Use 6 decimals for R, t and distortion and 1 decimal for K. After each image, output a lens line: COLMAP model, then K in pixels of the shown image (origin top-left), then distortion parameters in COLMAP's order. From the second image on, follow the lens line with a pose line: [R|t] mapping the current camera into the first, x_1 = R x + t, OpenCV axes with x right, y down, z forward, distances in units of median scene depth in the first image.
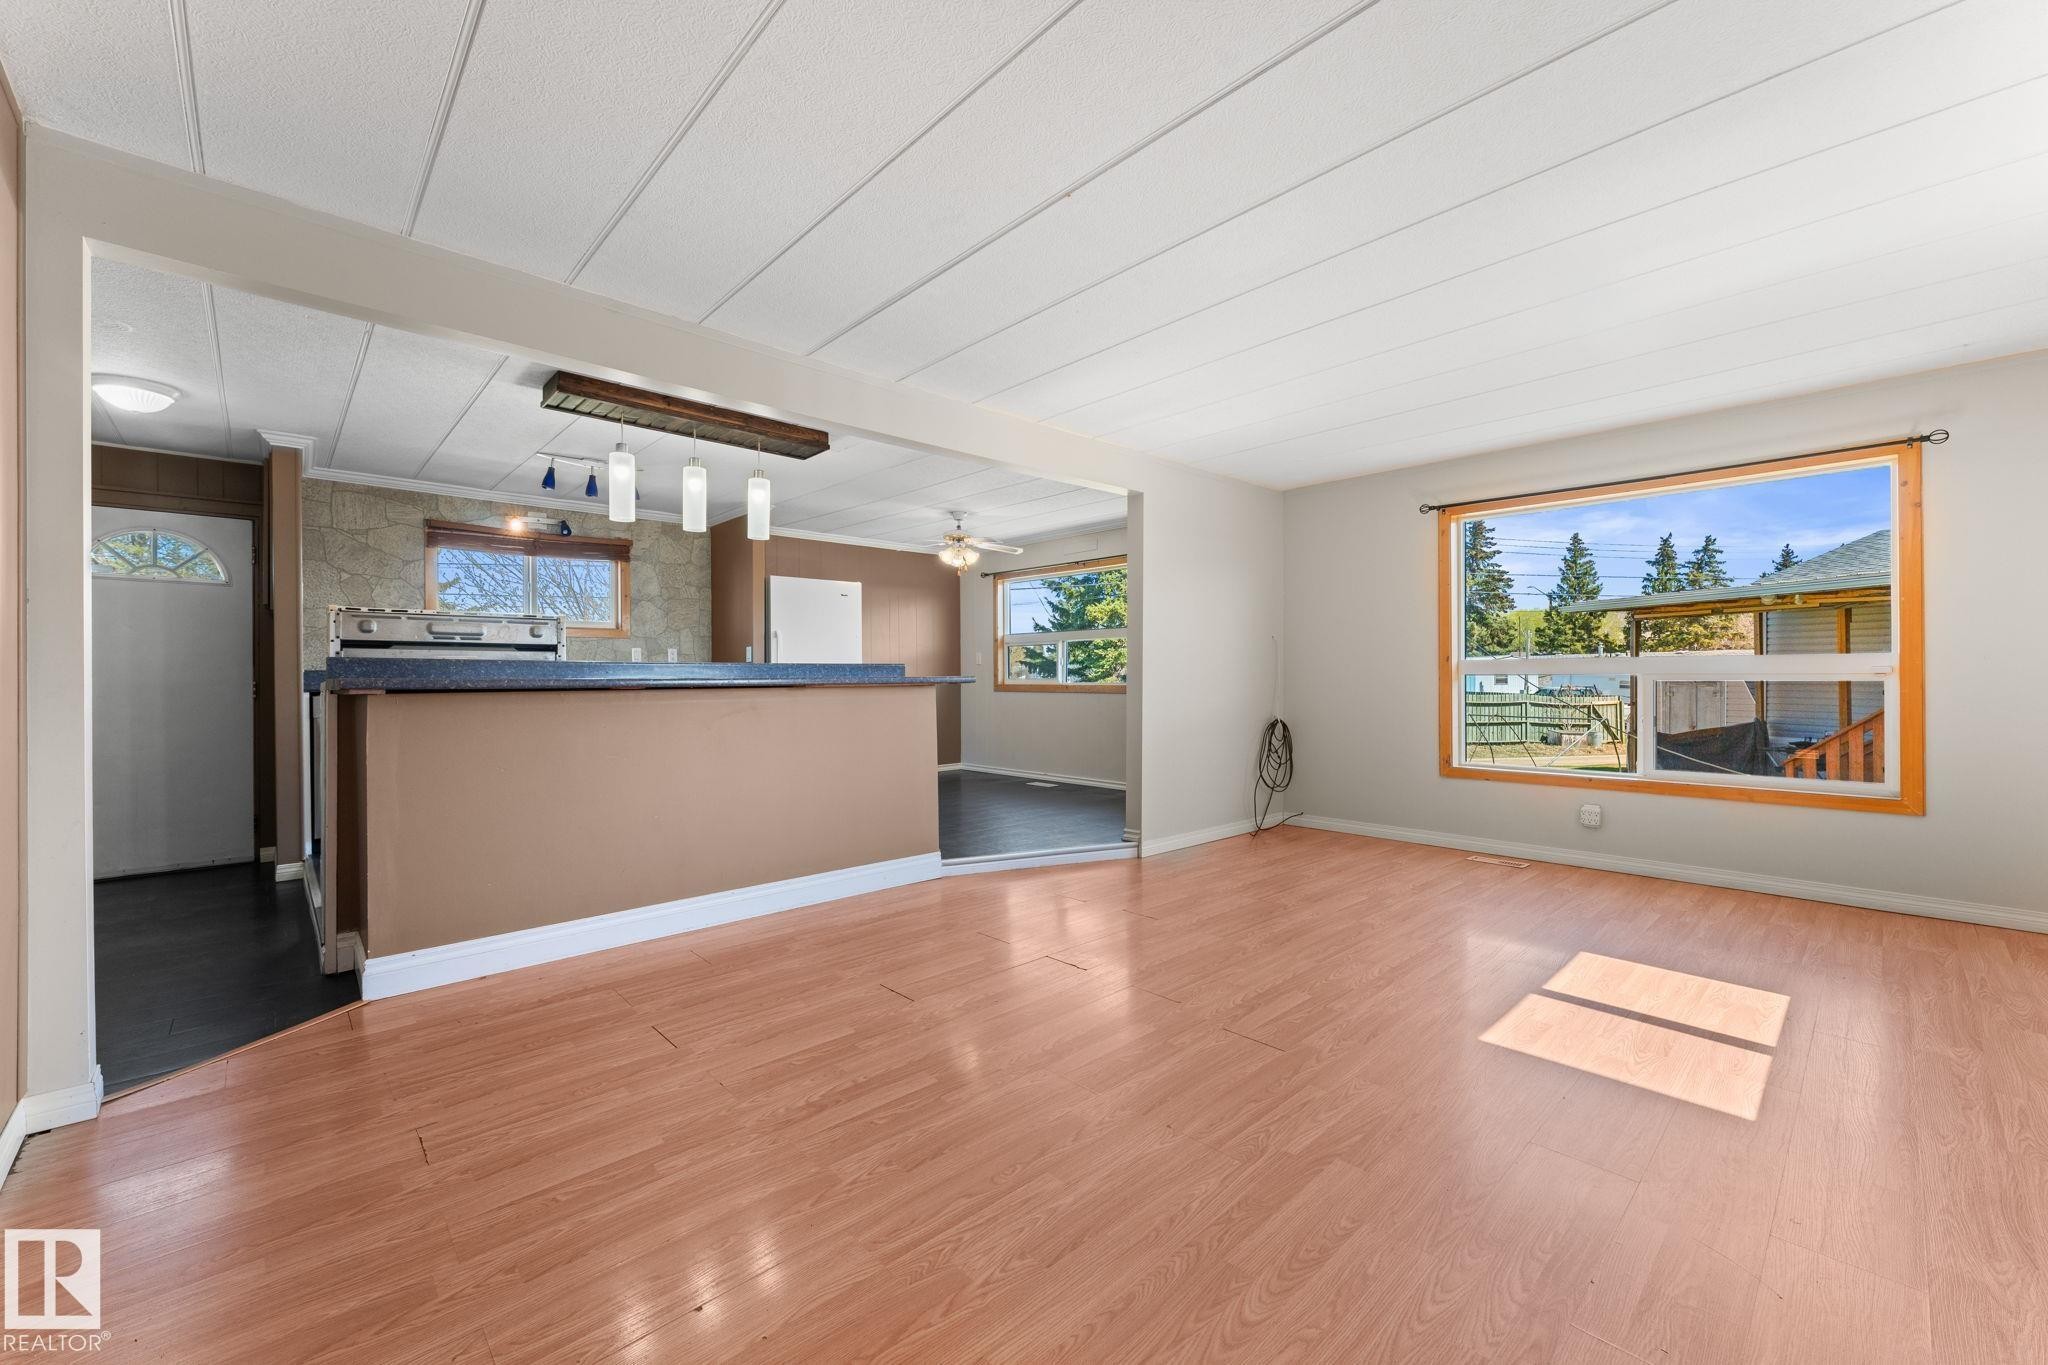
lens RADIAL K [[814.1, 0, 1018.9], [0, 814.1, 687.7], [0, 0, 1]] dist [-0.001855, -0.000454]
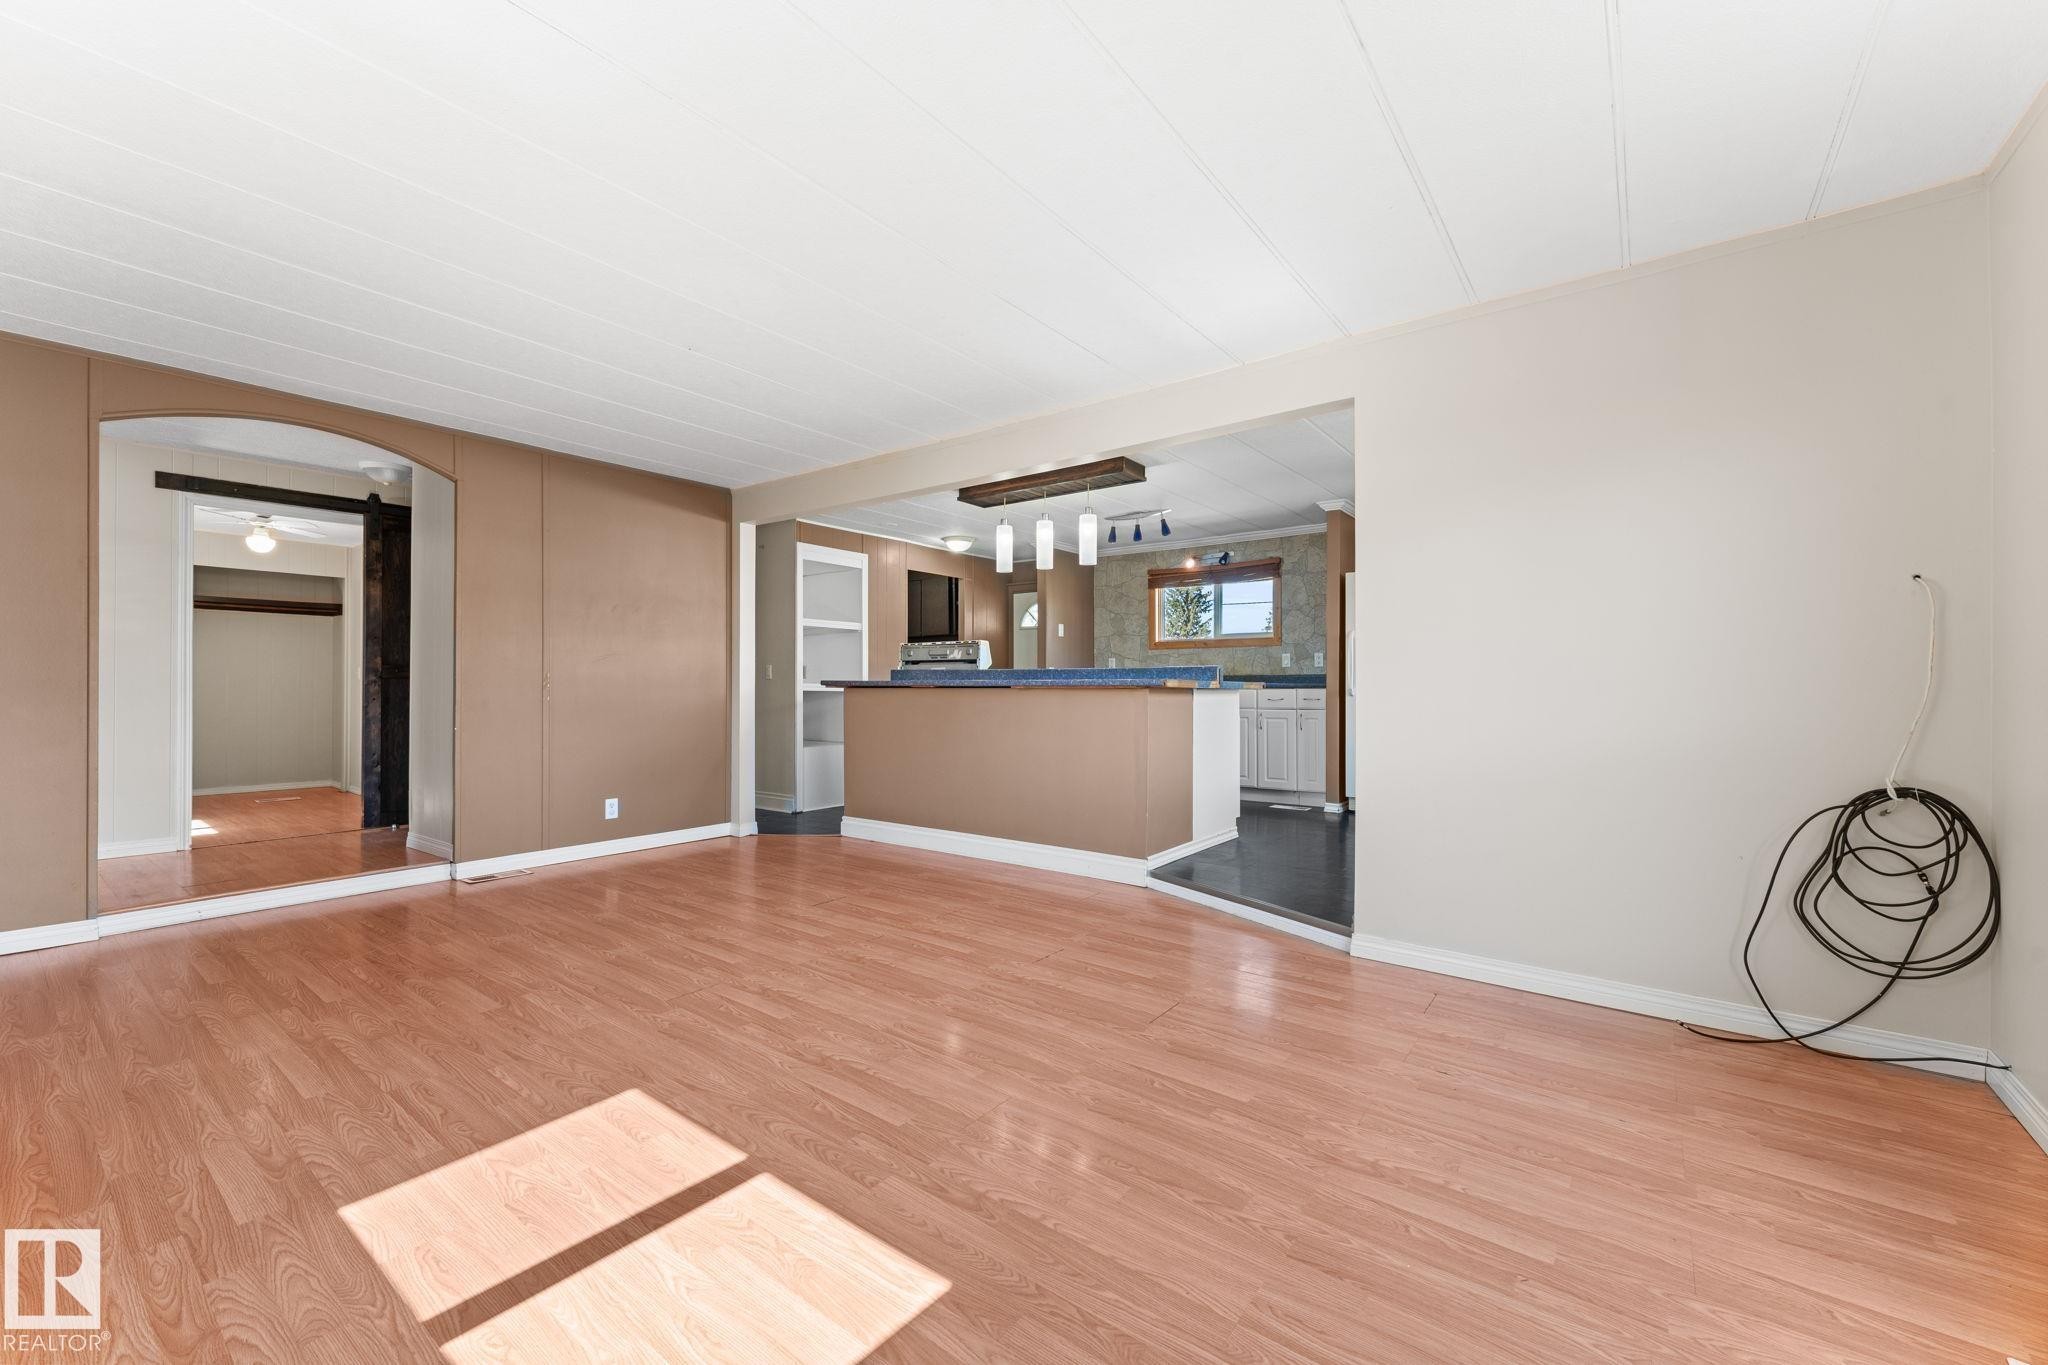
lens RADIAL K [[814.1, 0, 1024.3], [0, 814.1, 660.1], [0, 0, 1]] dist [-0.001855, -0.000454]
pose [[0.167706, -0.024036, -0.985544, 0.667592], [-0.014386, 0.999537, -0.026825, -0.006186], [0.985732, 0.018677, 0.167282, 0.554290]]
